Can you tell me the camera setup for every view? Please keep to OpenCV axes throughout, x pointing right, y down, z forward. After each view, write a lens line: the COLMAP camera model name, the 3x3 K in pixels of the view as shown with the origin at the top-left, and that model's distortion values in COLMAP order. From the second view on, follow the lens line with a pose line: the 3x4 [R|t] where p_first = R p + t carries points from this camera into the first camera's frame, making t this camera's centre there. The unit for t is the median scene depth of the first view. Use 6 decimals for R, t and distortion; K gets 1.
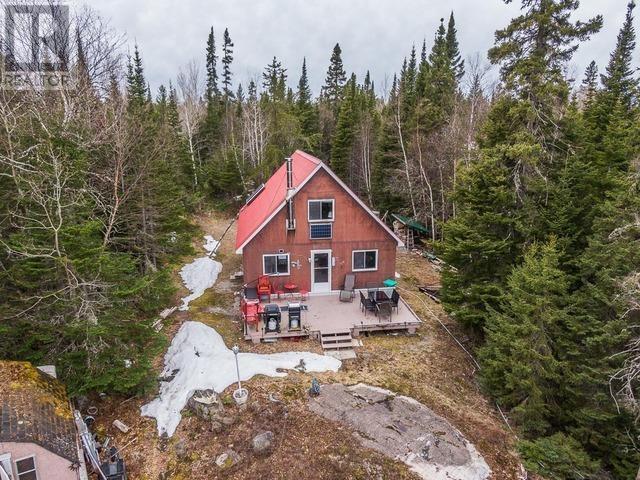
lens RADIAL K [[457.0, 0, 320.0], [0, 457.0, 240.0], [0, 0, 1]] dist [0.047620, -0.043203]
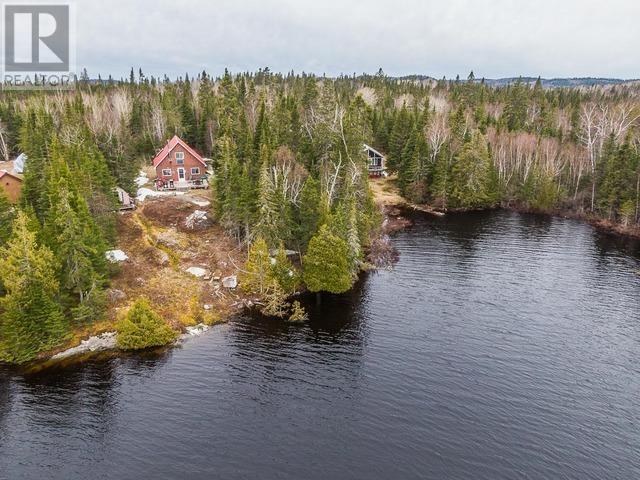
lens RADIAL K [[457.0, 0, 320.0], [0, 457.0, 240.0], [0, 0, 1]] dist [0.047620, -0.043203]
pose [[0.984523, -0.049759, 0.168040, 0.408687], [0.038609, 0.996870, 0.068983, 0.349835], [-0.170947, -0.061427, 0.983364, -2.473125]]
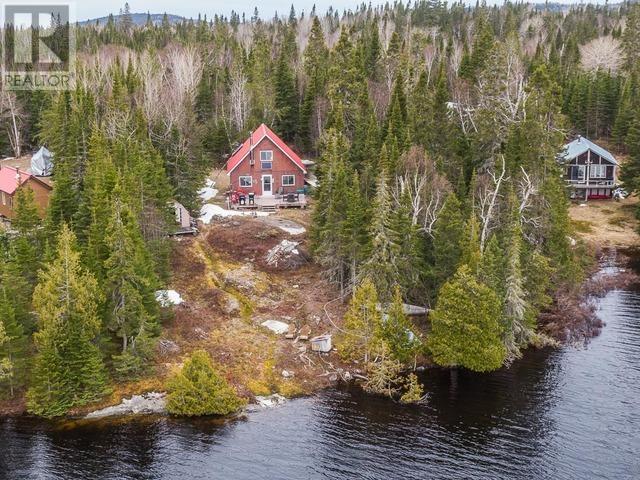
lens RADIAL K [[906.8, 0, 320.0], [0, 906.8, 240.0], [0, 0, 1]] dist [0.121047, 0.013639]
pose [[0.998006, 0.008580, -0.062534, 0.510187], [-0.009908, 0.999731, -0.020953, 0.405718], [0.062337, 0.021530, 0.997823, -3.156909]]
